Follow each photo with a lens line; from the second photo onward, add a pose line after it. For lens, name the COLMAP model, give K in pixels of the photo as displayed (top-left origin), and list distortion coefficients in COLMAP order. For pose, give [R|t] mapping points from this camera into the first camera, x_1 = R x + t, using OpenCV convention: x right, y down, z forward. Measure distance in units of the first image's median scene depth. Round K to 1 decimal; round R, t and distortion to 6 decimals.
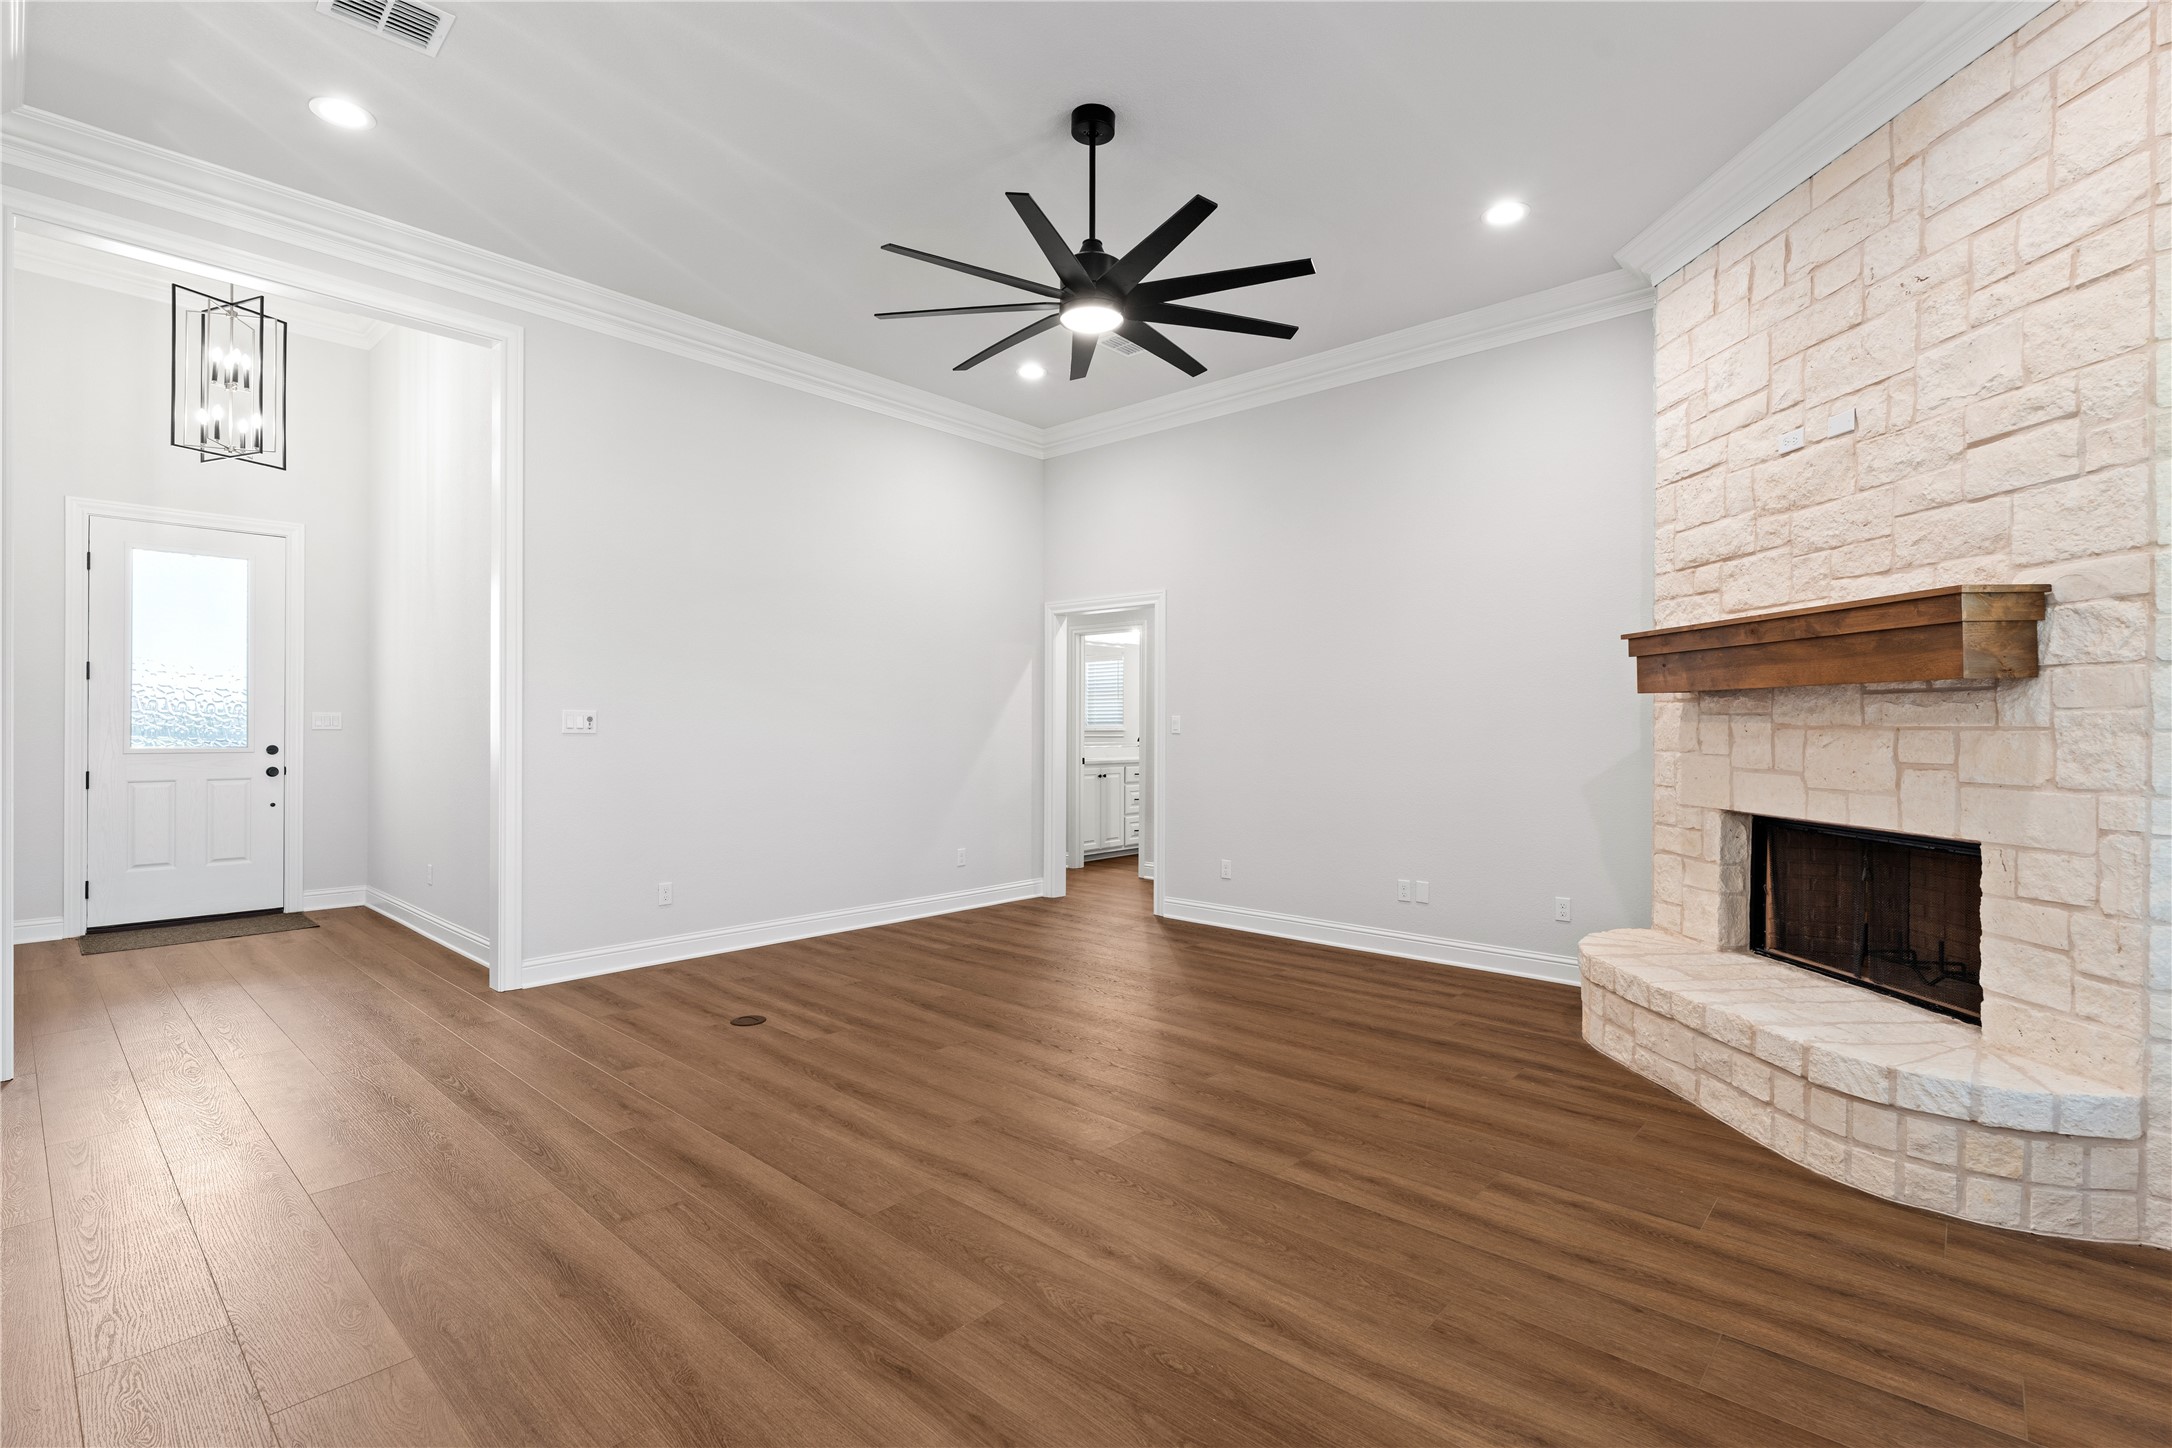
lens RADIAL K [[992.6, 0, 1060.4], [0, 992.6, 720.6], [0, 0, 1]] dist [-0.000276, 0.000161]
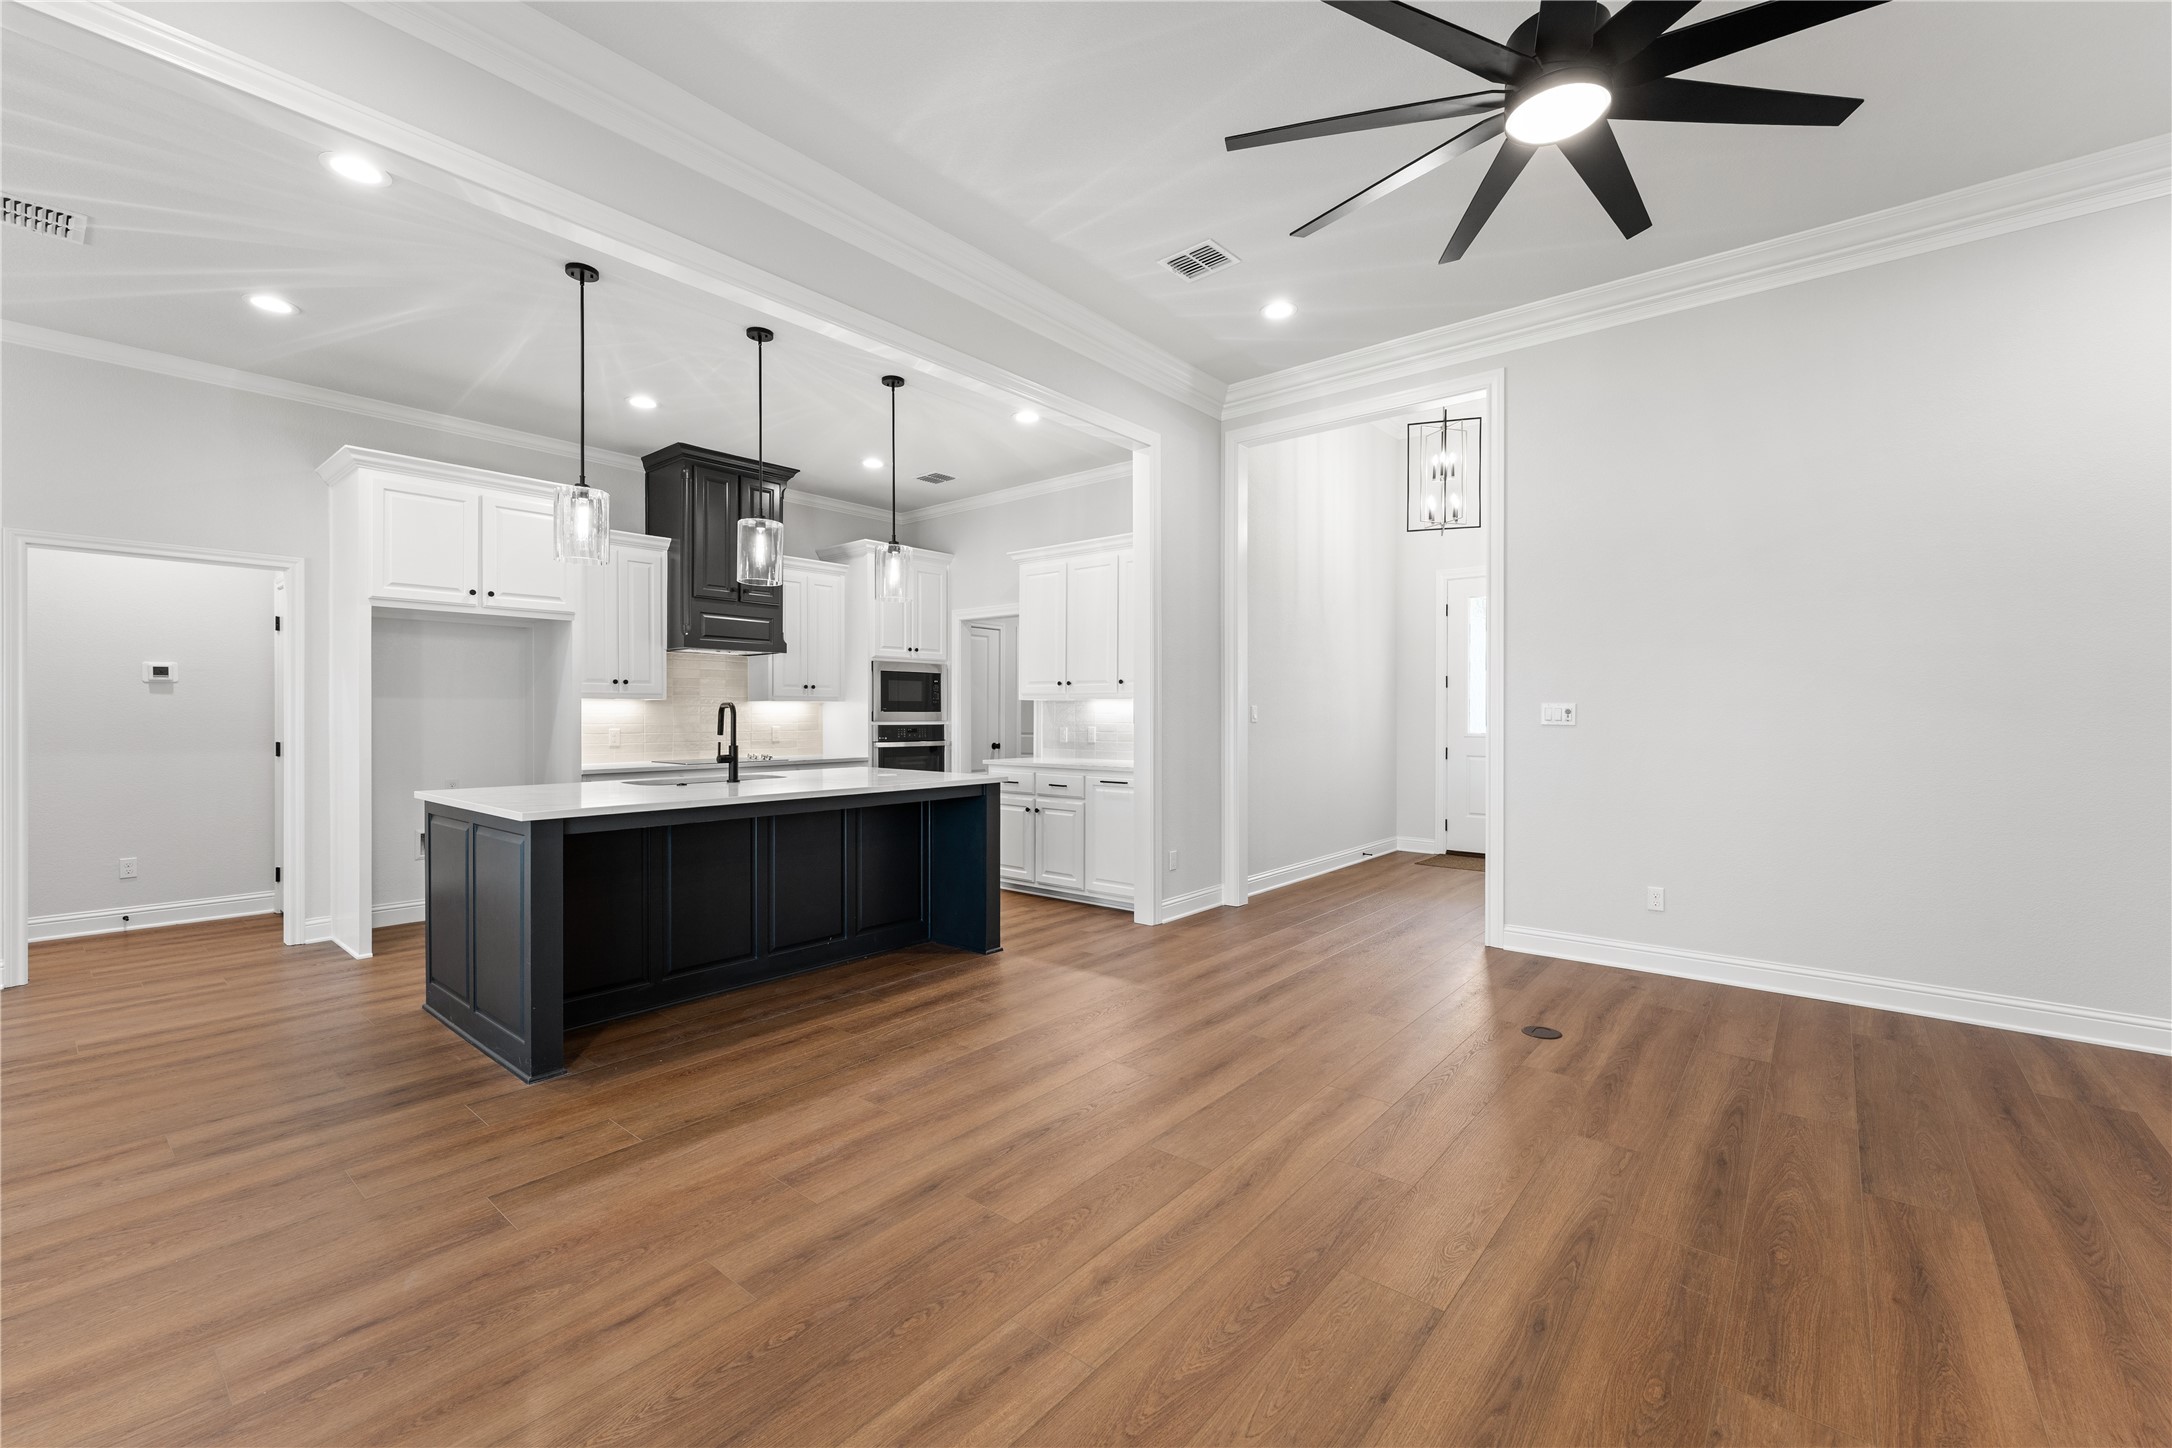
lens RADIAL K [[886.4, 0, 1096.4], [0, 886.4, 715.0], [0, 0, 1]] dist [-0.001085, -0.000533]
pose [[0.066424, -0.002723, -0.997788, 0.621573], [0.002003, 0.999995, -0.002595, 0.004563], [0.997789, -0.001826, 0.066429, 0.661495]]
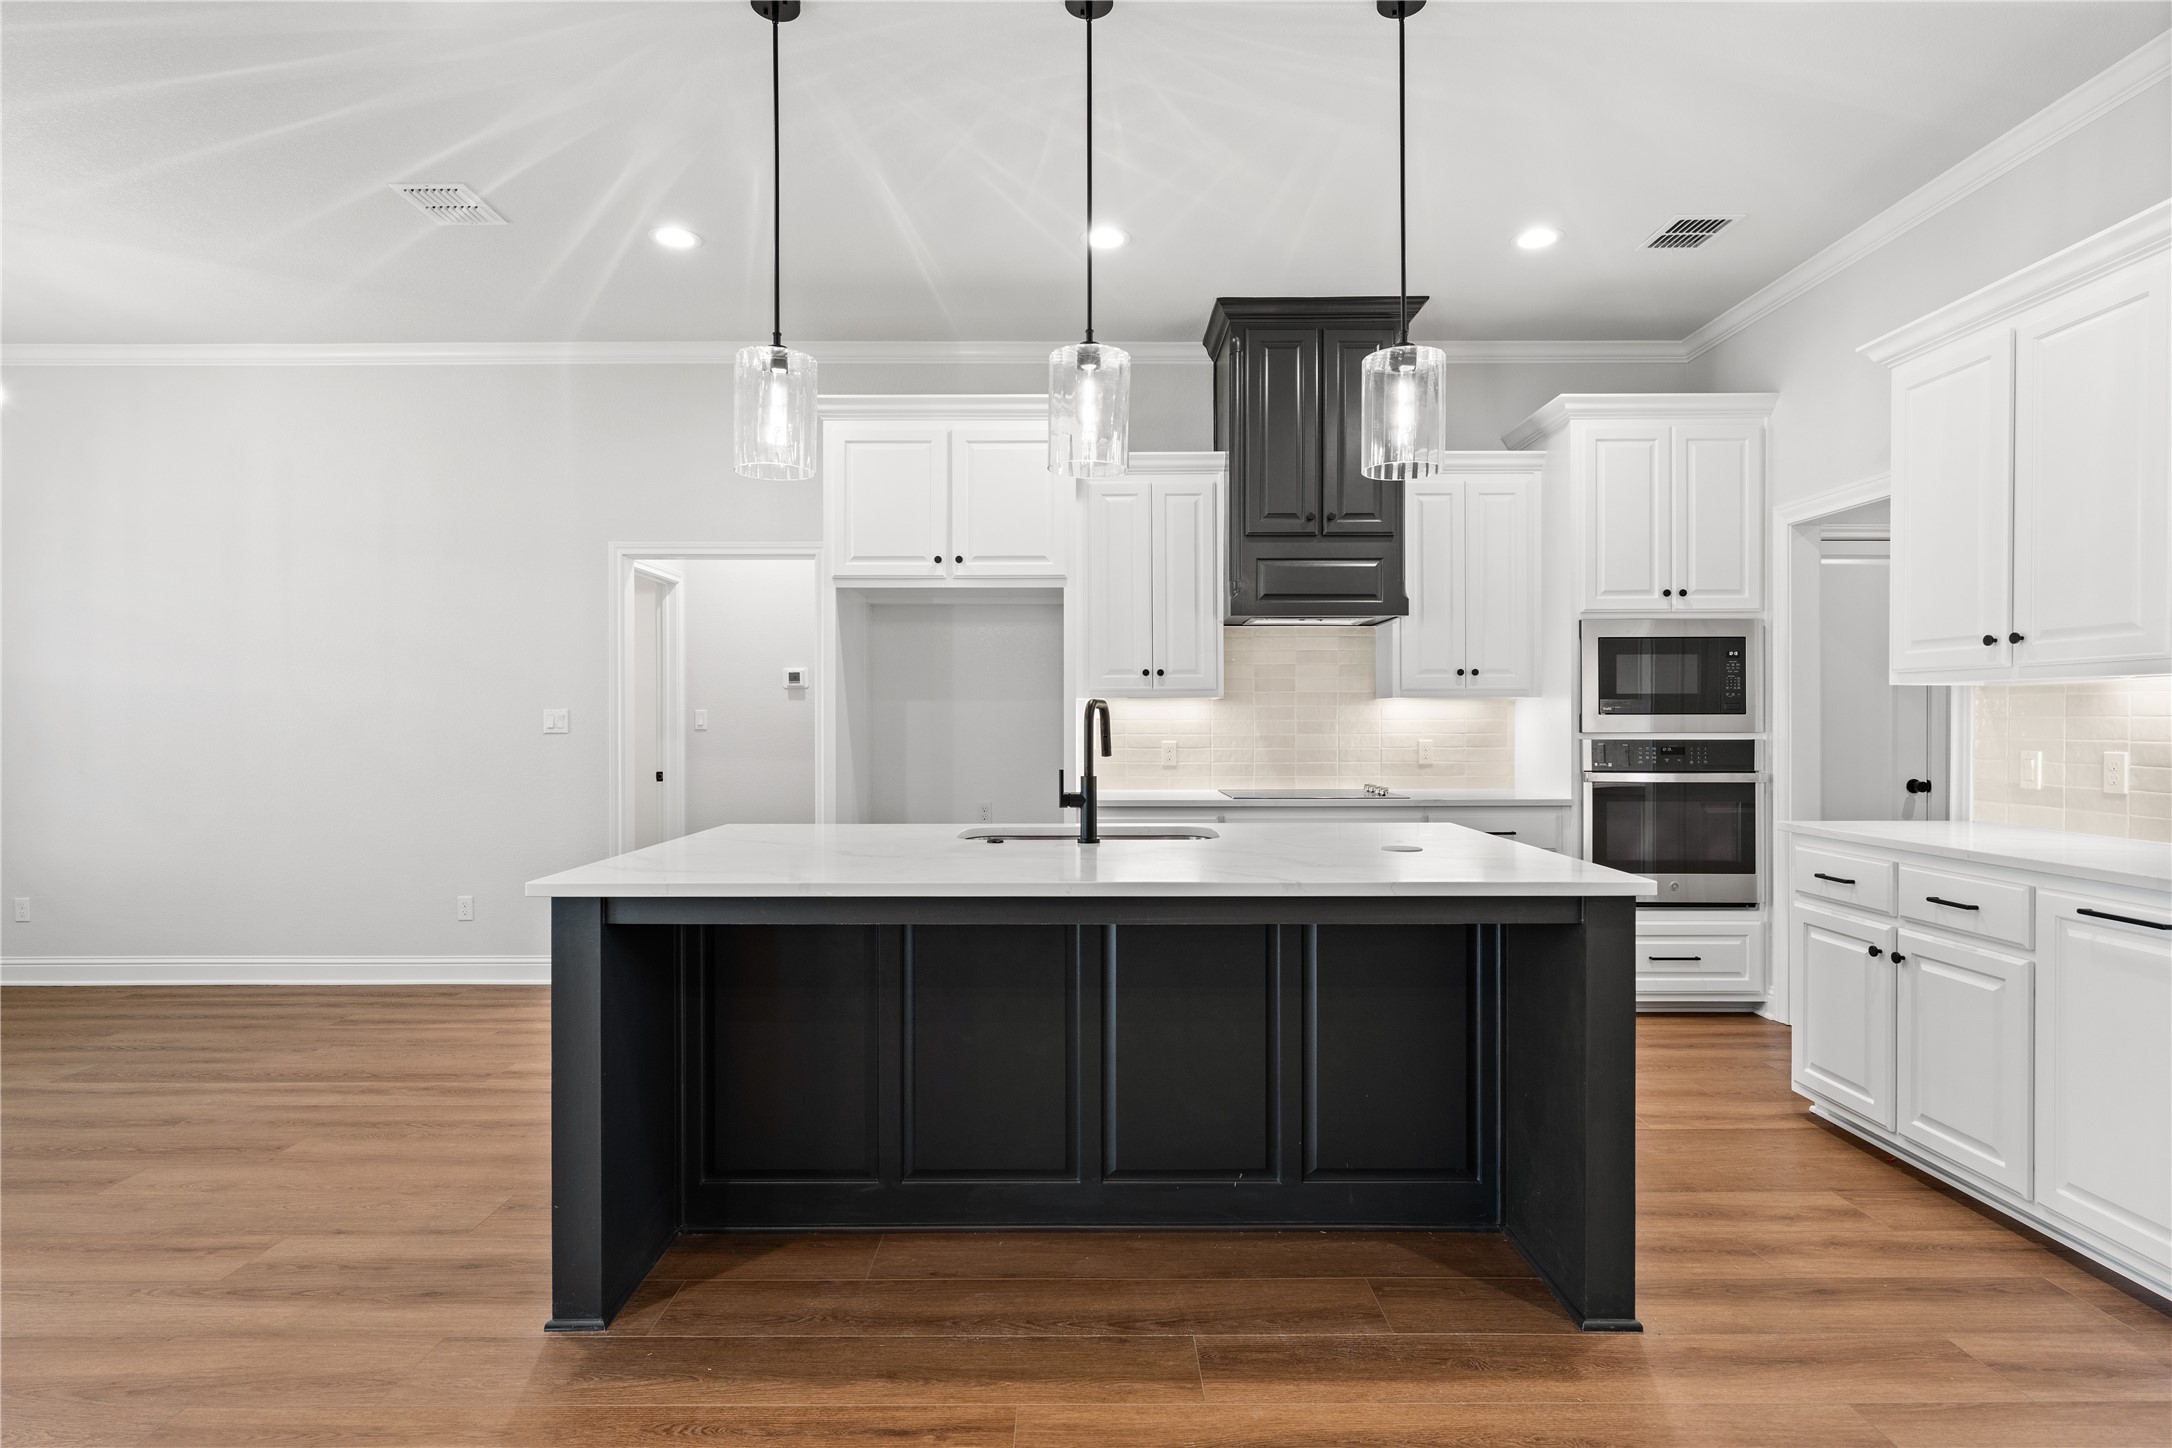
lens RADIAL K [[1123.6, 0, 1077.0], [0, 1123.6, 724.3], [0, 0, 1]] dist [-0.000137, -0.000889]
pose [[-0.728065, -0.000389, -0.685508, -0.082179], [0.000371, 0.999999, -0.000961, 0.003400], [0.685508, -0.000954, -0.728064, 0.874774]]
